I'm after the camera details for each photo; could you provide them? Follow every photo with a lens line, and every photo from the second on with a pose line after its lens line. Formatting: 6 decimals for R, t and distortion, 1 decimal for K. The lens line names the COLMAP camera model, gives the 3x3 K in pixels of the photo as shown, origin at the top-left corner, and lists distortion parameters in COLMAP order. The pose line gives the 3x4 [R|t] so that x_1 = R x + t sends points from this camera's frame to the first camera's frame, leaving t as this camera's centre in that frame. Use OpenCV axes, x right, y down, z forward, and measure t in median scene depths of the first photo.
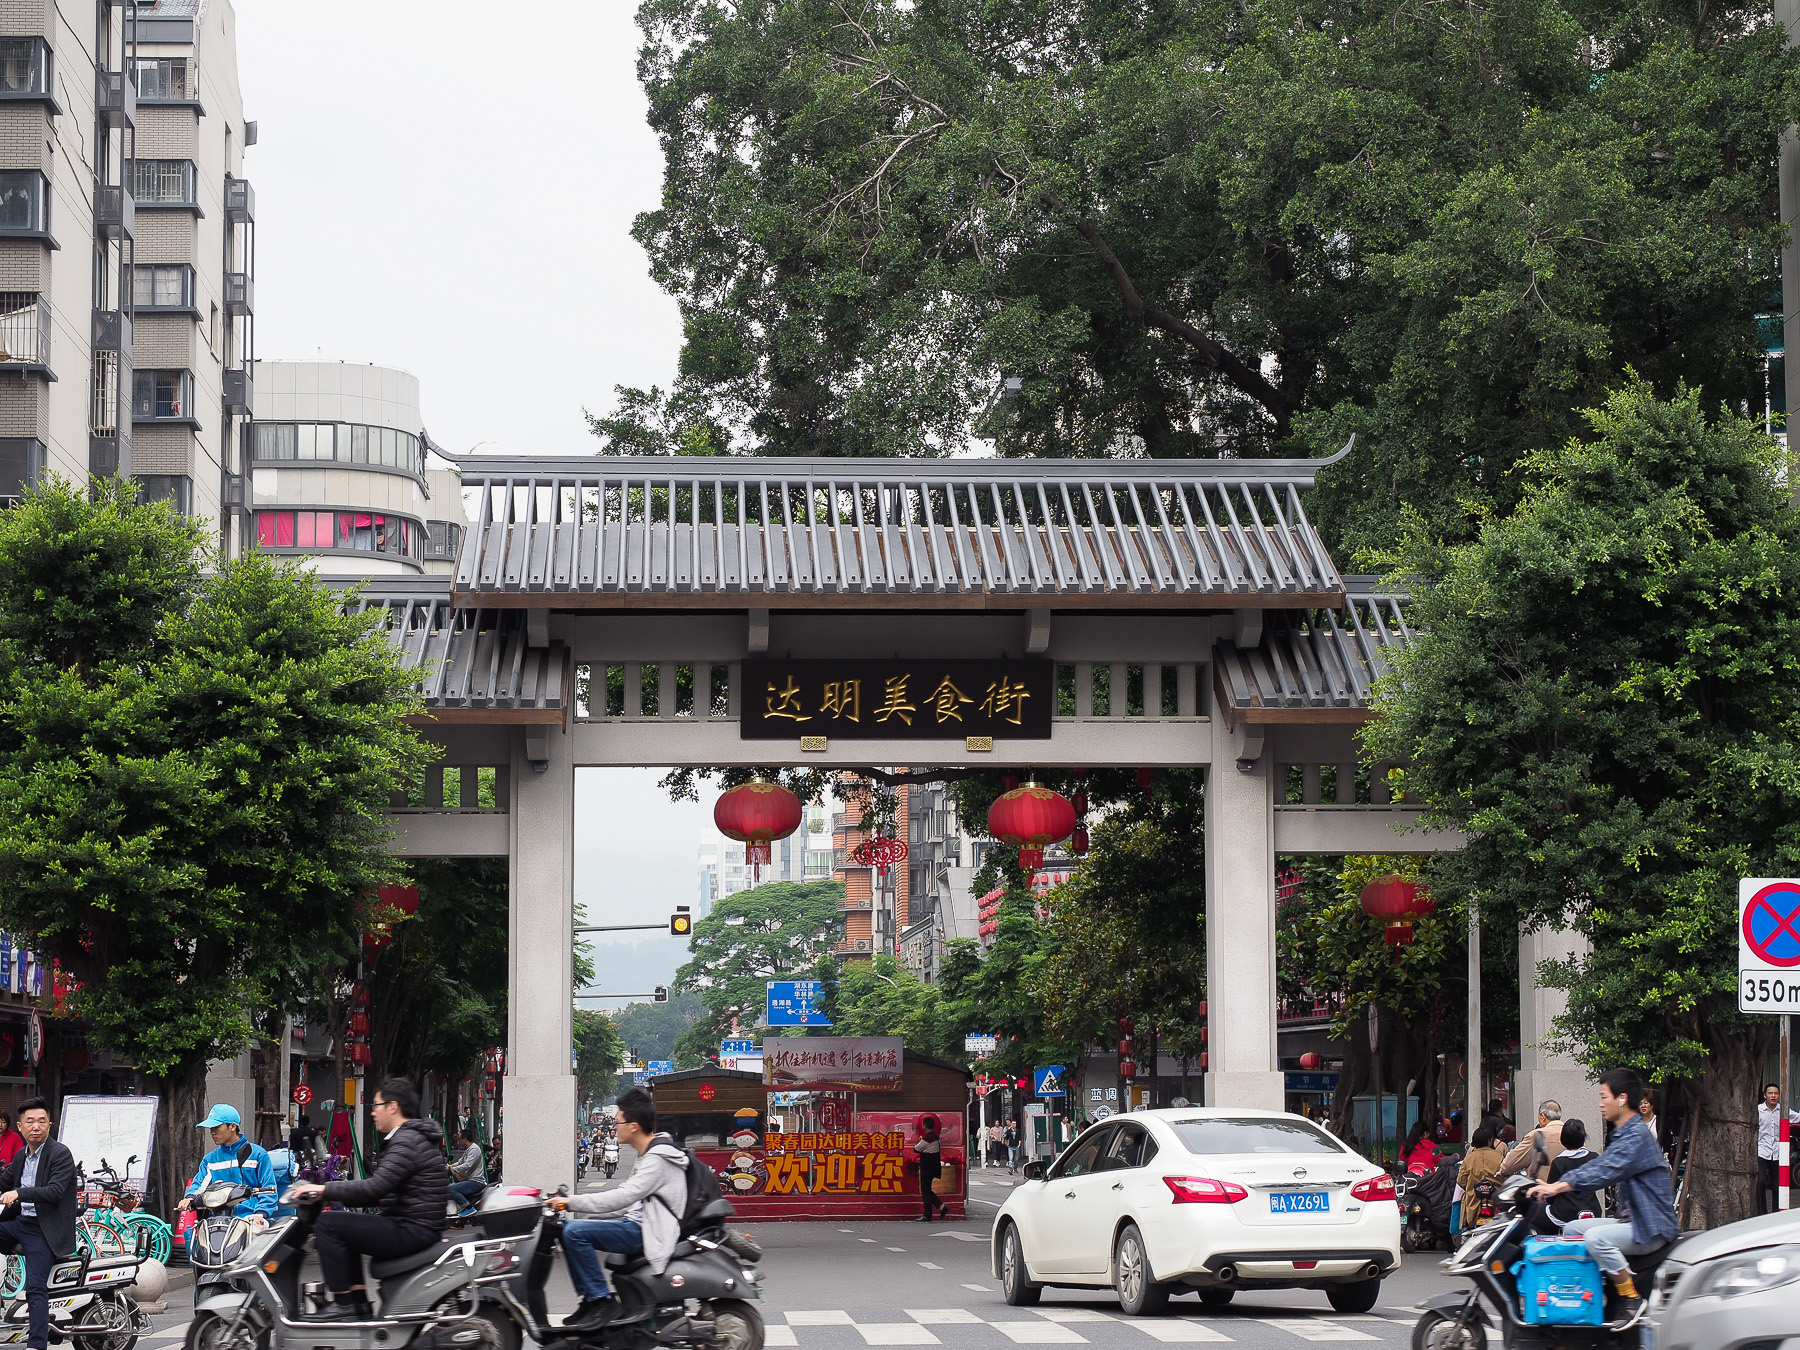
lens RADIAL K [[4195.8, 0, 899.3], [0, 4195.8, 675.5], [0, 0, 1]] dist [-0.022906, 0.000000]
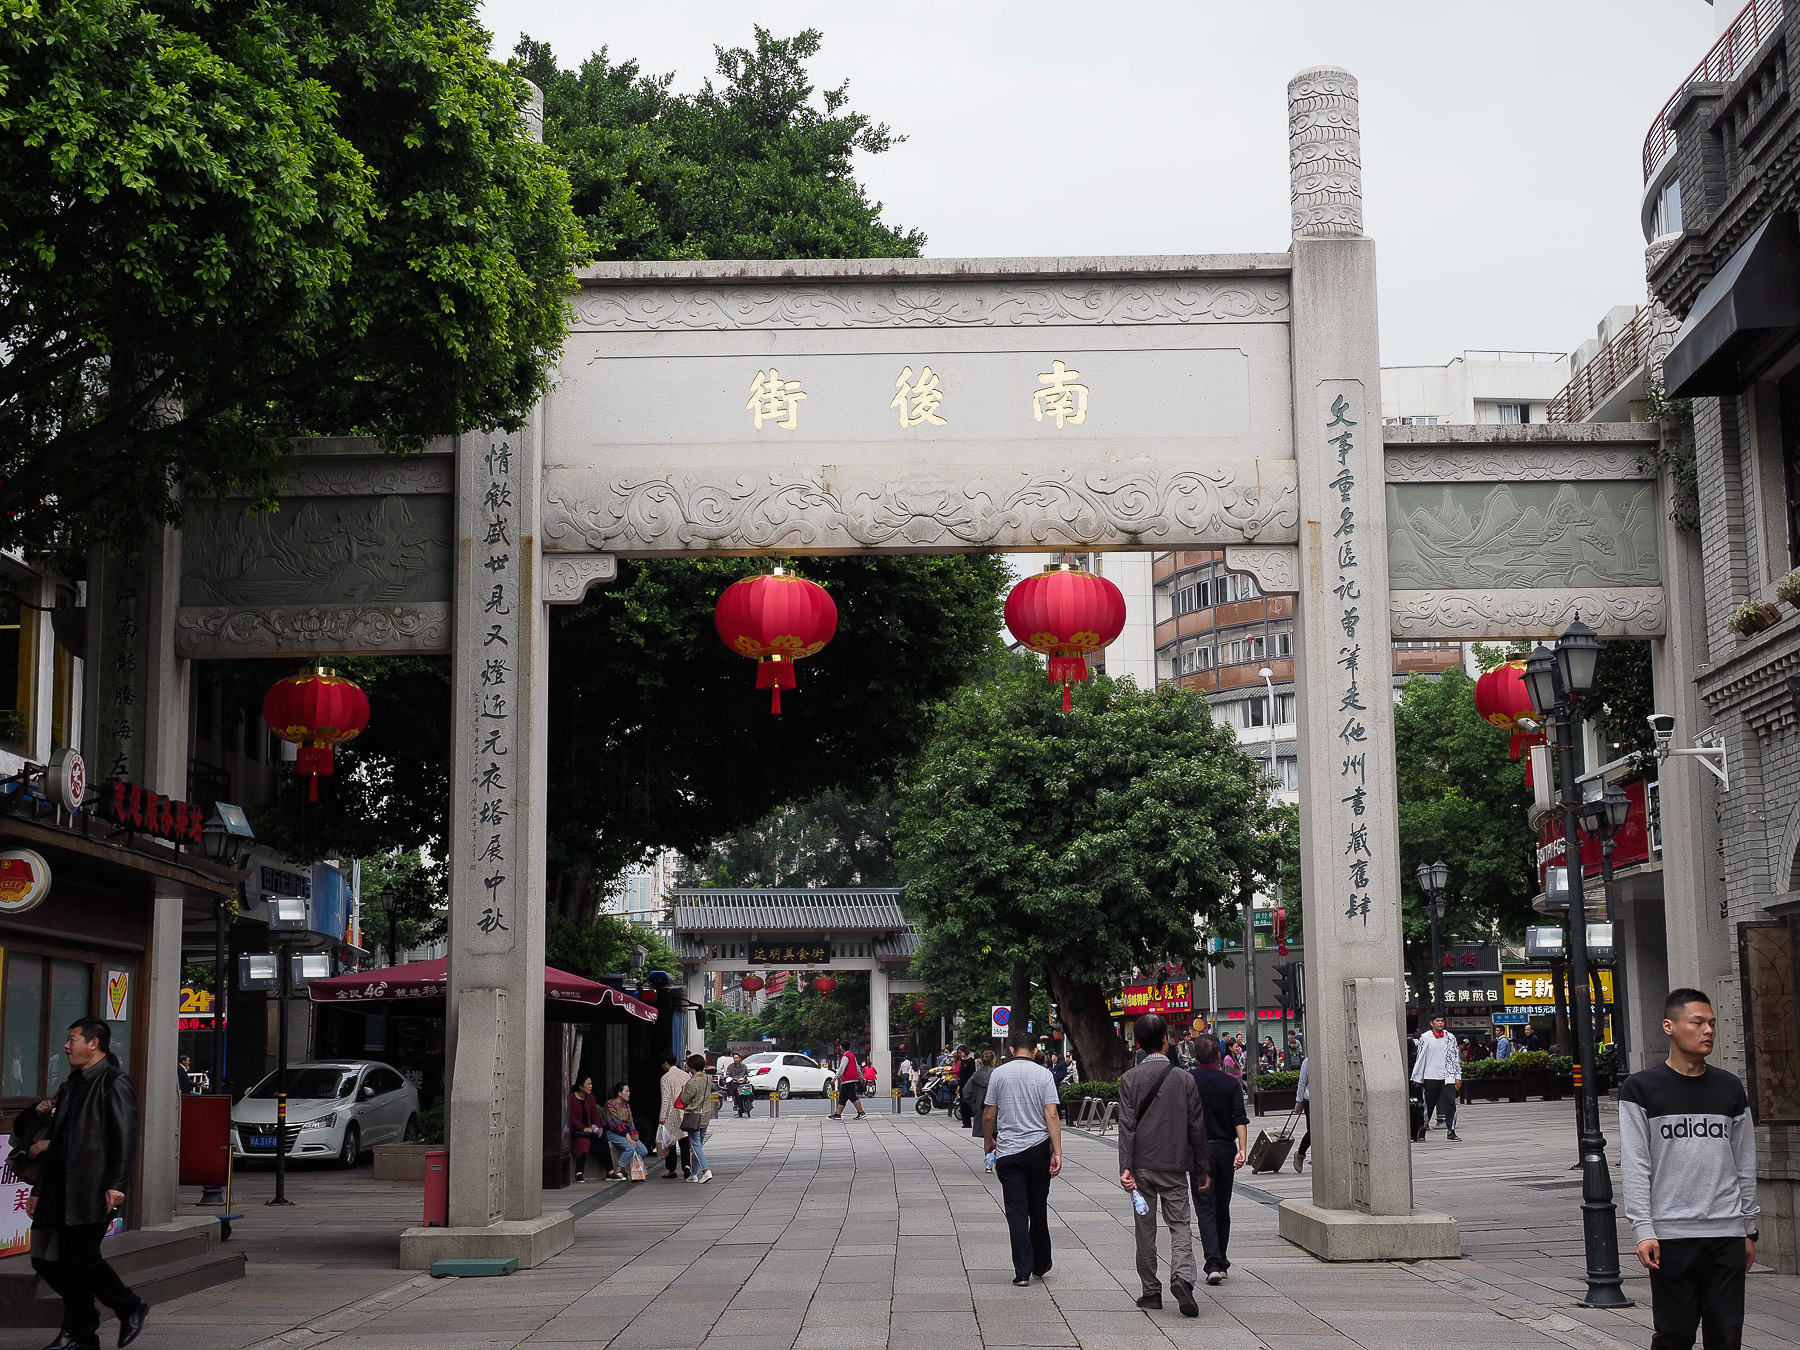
lens RADIAL K [[2411.7, 0, 902.4], [0, 2411.7, 676.5], [0, 0, 1]] dist [0.024683, 0.000000]
pose [[0.995522, 0.002998, 0.094481, -0.107024], [0.002702, 0.998186, -0.060139, -0.114613], [-0.094490, 0.060125, 0.993708, -1.213851]]
